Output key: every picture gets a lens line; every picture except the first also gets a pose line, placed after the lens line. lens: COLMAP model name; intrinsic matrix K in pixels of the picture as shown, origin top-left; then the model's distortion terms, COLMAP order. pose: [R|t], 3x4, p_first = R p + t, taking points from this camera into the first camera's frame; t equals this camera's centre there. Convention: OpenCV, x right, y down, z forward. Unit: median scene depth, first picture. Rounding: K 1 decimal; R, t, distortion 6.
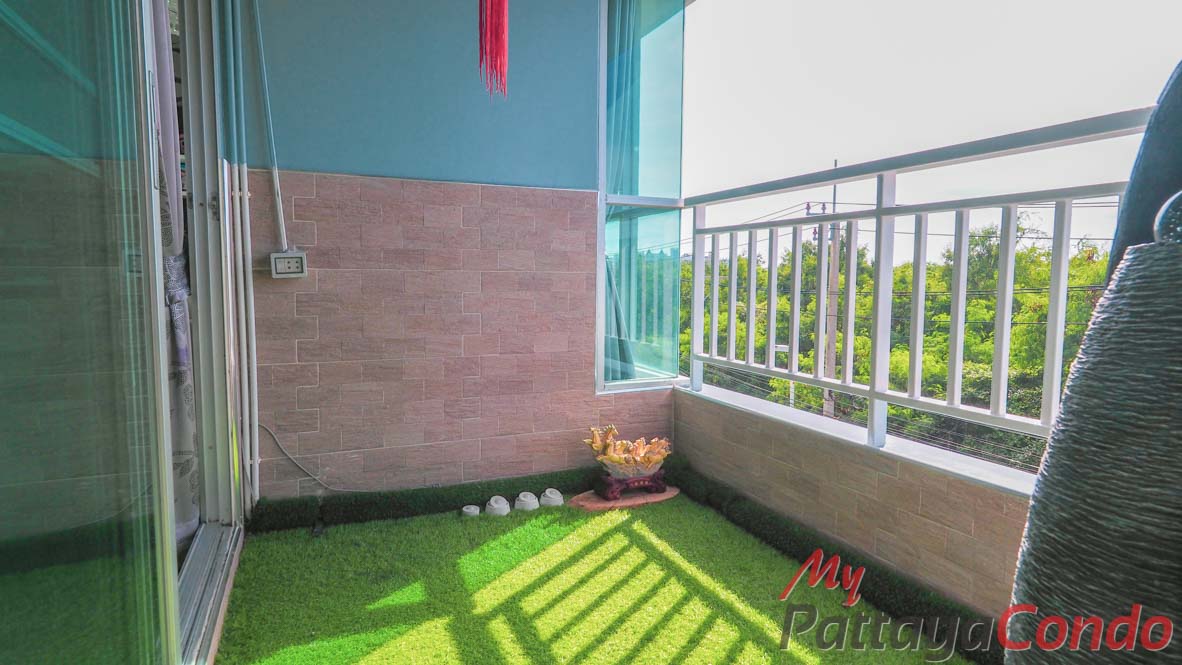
lens RADIAL K [[643.0, 0, 570.1], [0, 643.0, 332.1], [0, 0, 1]] dist [-0.001175, -0.000477]
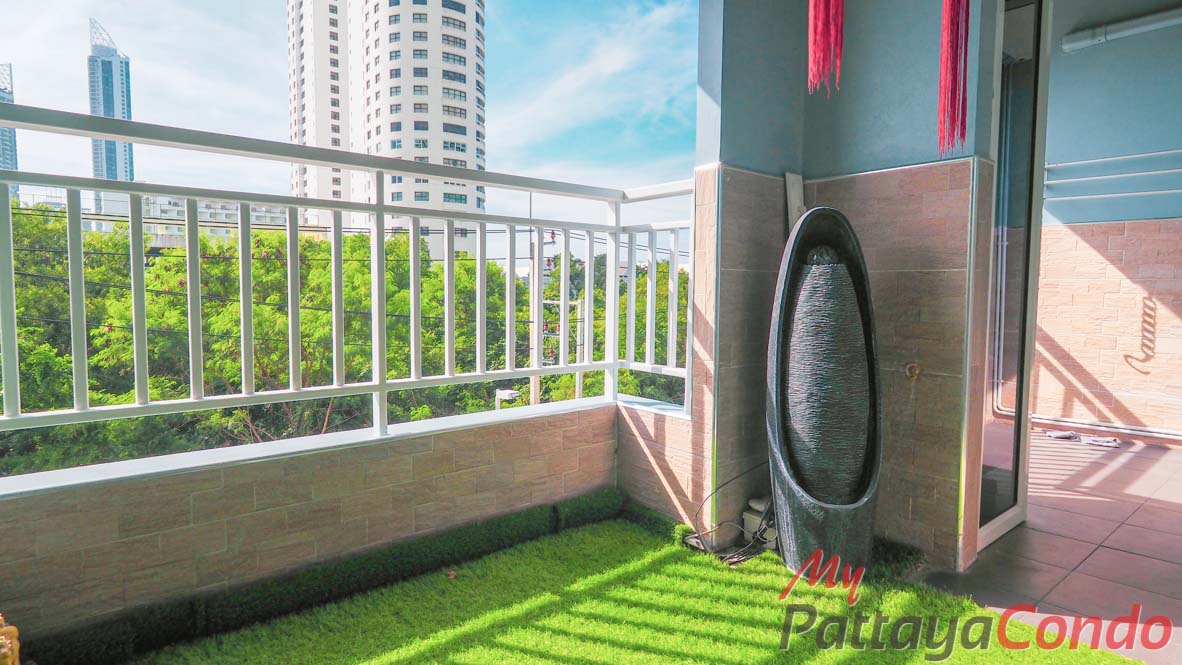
lens RADIAL K [[643.0, 0, 570.1], [0, 643.0, 332.1], [0, 0, 1]] dist [-0.001175, -0.000477]
pose [[-0.283703, -0.094451, 0.954249, -0.572928], [0.067074, 0.990745, 0.118005, -0.091453], [-0.956564, 0.097484, -0.274742, 0.974867]]
